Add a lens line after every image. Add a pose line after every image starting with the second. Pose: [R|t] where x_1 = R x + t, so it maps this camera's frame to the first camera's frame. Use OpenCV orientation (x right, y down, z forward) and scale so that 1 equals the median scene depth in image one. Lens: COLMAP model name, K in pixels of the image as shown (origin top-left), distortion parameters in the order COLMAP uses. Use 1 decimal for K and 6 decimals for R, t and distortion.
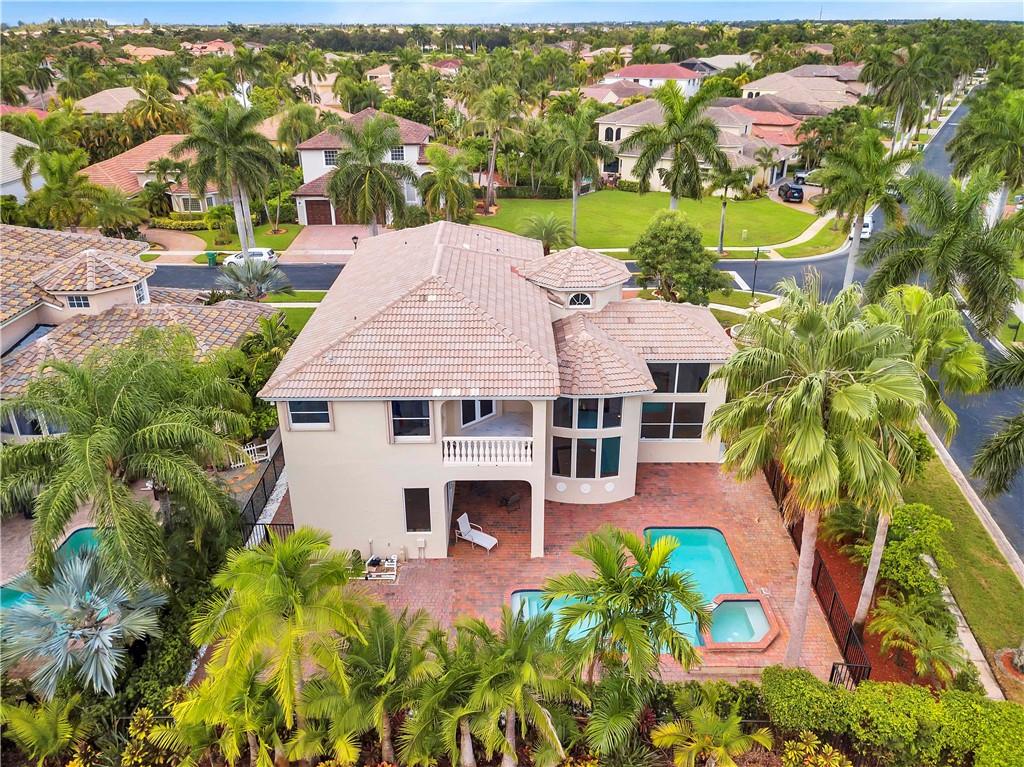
lens RADIAL K [[783.4, 0, 513.0], [0, 783.4, 377.1], [0, 0, 1]] dist [0.018178, 0.002004]
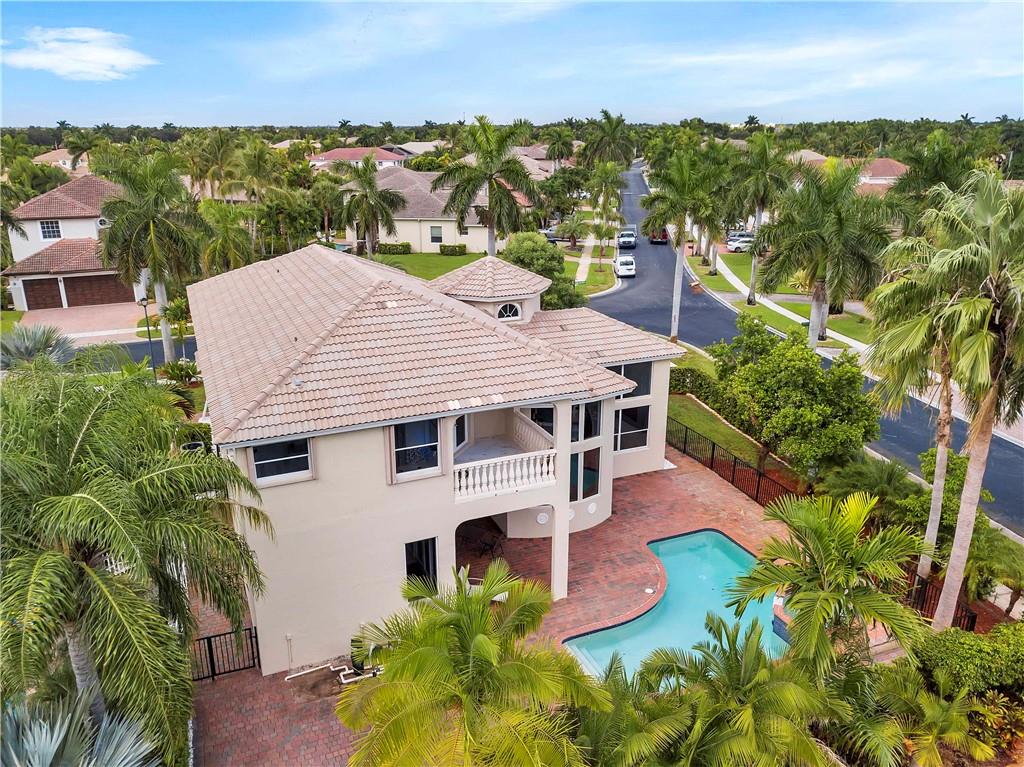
lens RADIAL K [[783.4, 0, 510.9], [0, 783.4, 382.8], [0, 0, 1]] dist [0.018178, 0.002004]
pose [[0.923431, -0.122117, 0.363817, -0.290573], [0.160148, 0.984152, -0.076147, 0.059182], [-0.348752, 0.128581, 0.928353, 0.214855]]
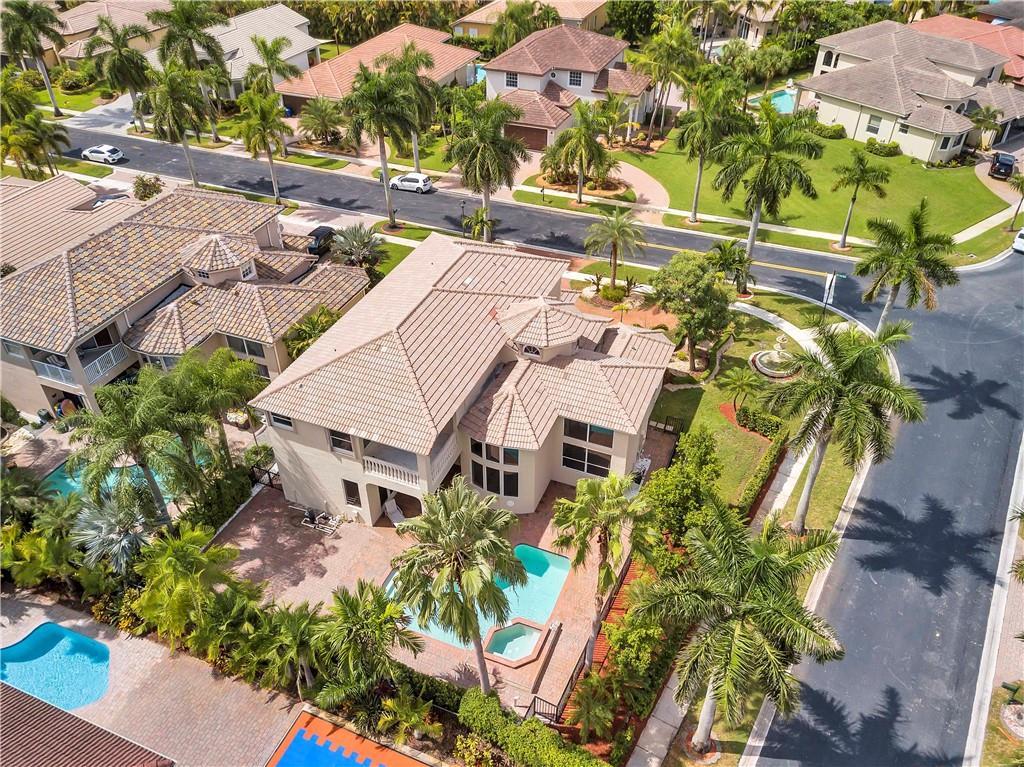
lens RADIAL K [[783.4, 0, 512.6], [0, 783.4, 375.5], [0, 0, 1]] dist [0.018178, 0.002004]
pose [[0.924700, 0.232689, -0.301306, 0.517098], [-0.160841, 0.956144, 0.244783, -0.422748], [0.345050, -0.177889, 0.921573, -0.181566]]
